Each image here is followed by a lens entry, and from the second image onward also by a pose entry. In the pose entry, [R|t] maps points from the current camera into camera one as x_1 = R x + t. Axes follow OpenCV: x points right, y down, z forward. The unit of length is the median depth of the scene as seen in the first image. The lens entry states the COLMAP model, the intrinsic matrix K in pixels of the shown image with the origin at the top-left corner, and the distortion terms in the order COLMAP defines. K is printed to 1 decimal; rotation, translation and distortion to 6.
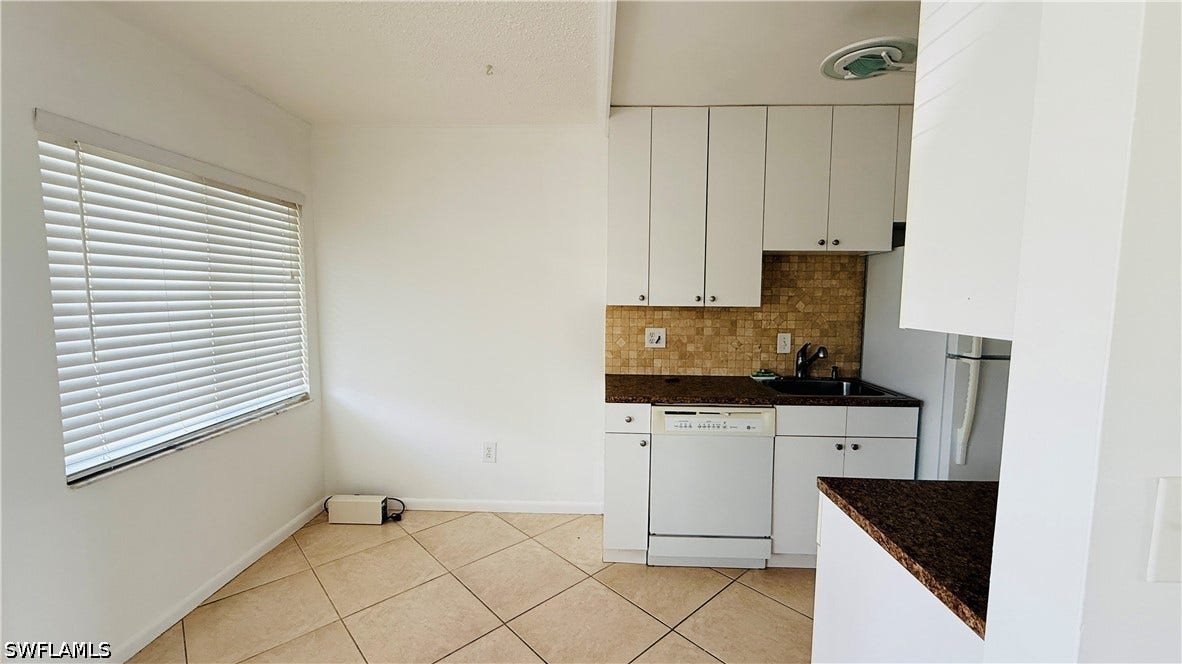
lens RADIAL K [[472.8, 0, 593.4], [0, 472.8, 331.8], [0, 0, 1]] dist [0.001361, -0.000094]
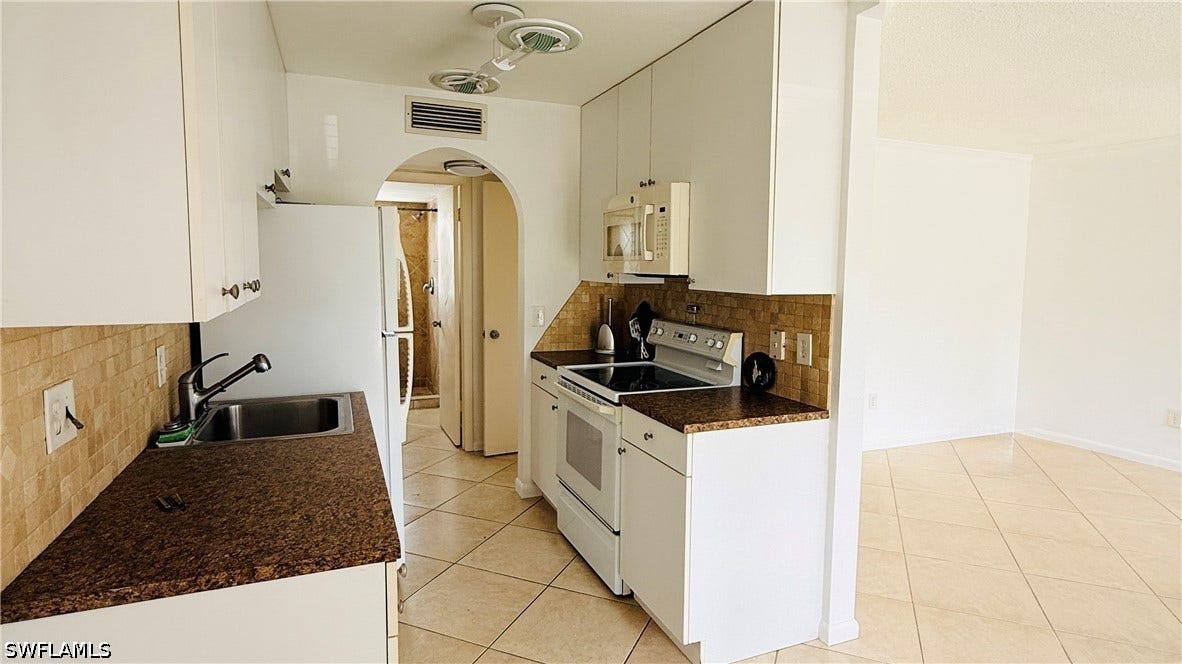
lens RADIAL K [[622.6, 0, 590.0], [0, 622.6, 312.3], [0, 0, 1]] dist [0.002854, 0.000715]
pose [[-0.397780, -0.085825, 0.913458, -0.400081], [0.061944, 0.990831, 0.120070, -0.086351], [-0.915388, 0.104345, -0.388816, 0.839030]]
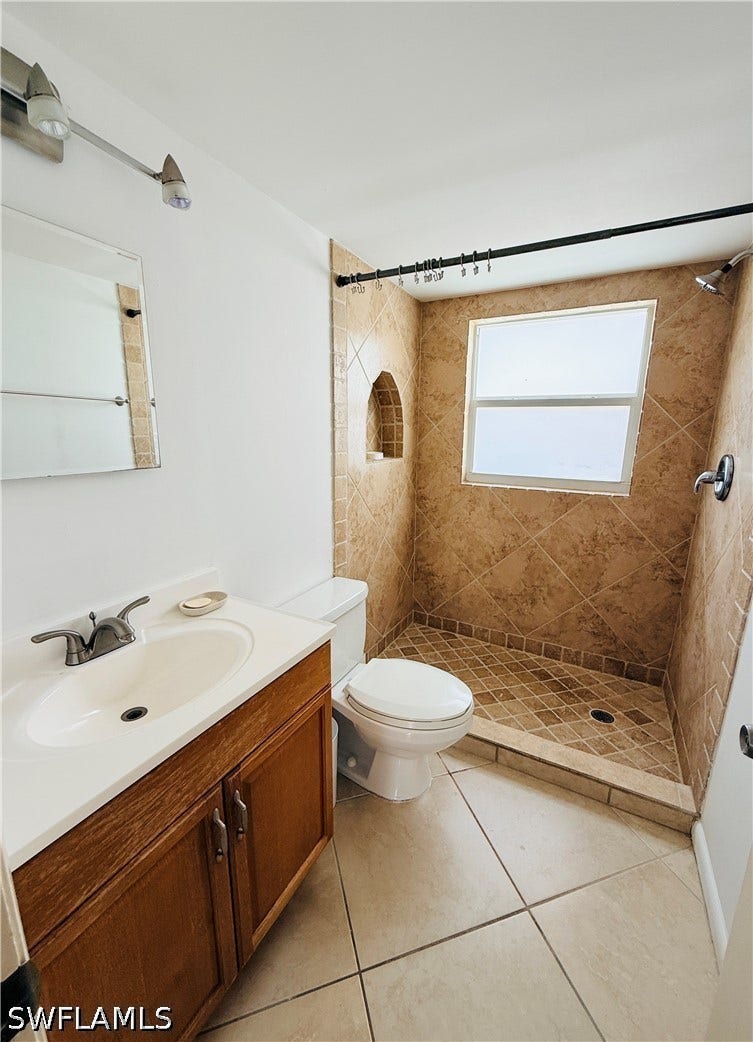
lens RADIAL K [[419.1, 0, 379.6], [0, 419.1, 518.7], [0, 0, 1]] dist [0.000326, -0.000220]
pose [[0.454152, -0.190445, 0.870331, 1.273744], [0.063743, 0.981328, 0.181471, -0.019569], [-0.888641, -0.026938, 0.457811, 0.616483]]
